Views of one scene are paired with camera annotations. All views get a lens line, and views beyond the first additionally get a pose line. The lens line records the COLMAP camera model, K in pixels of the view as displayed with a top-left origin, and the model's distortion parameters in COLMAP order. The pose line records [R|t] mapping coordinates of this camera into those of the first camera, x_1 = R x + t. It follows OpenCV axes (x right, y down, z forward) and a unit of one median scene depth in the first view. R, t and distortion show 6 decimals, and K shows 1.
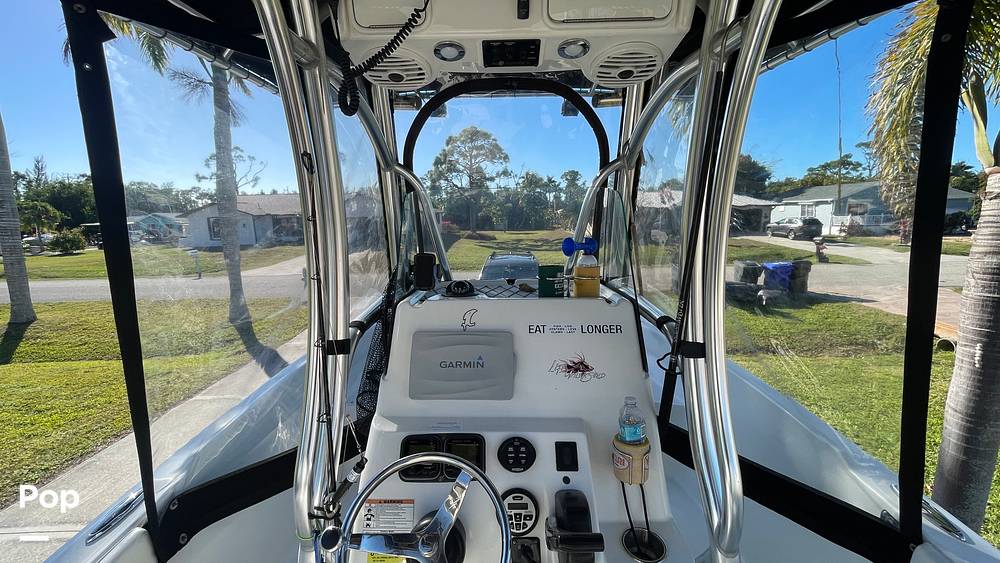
lens RADIAL K [[398.4, 0, 499.0], [0, 398.4, 286.4], [0, 0, 1]] dist [-0.008657, -0.001143]
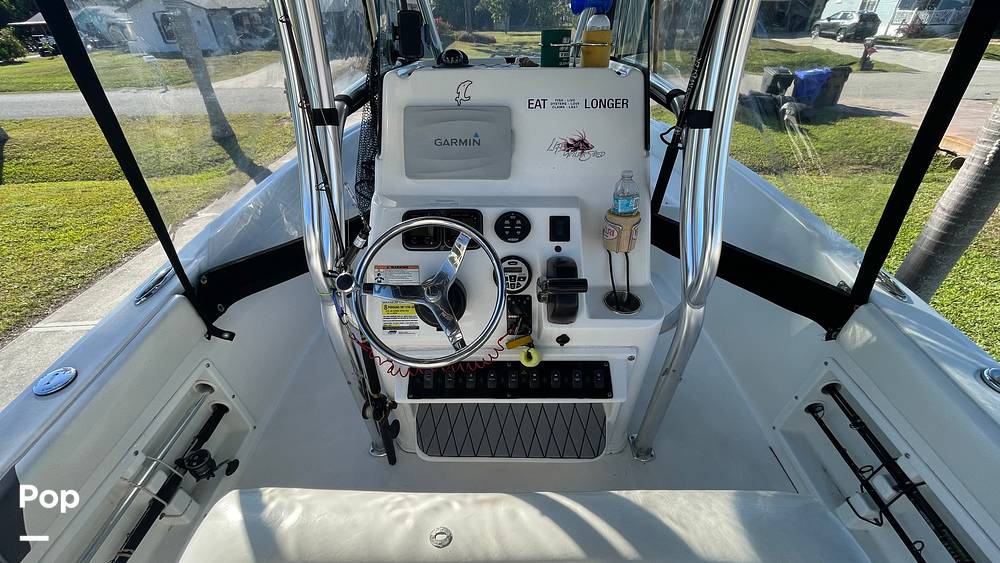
lens RADIAL K [[398.4, 0, 499.6], [0, 398.4, 287.2], [0, 0, 1]] dist [-0.008657, -0.001143]
pose [[0.999999, 0.001424, 0.000597, 0.007831], [-0.001544, 0.909016, 0.416758, 0.104792], [0.000051, -0.416758, 0.909017, -0.021321]]
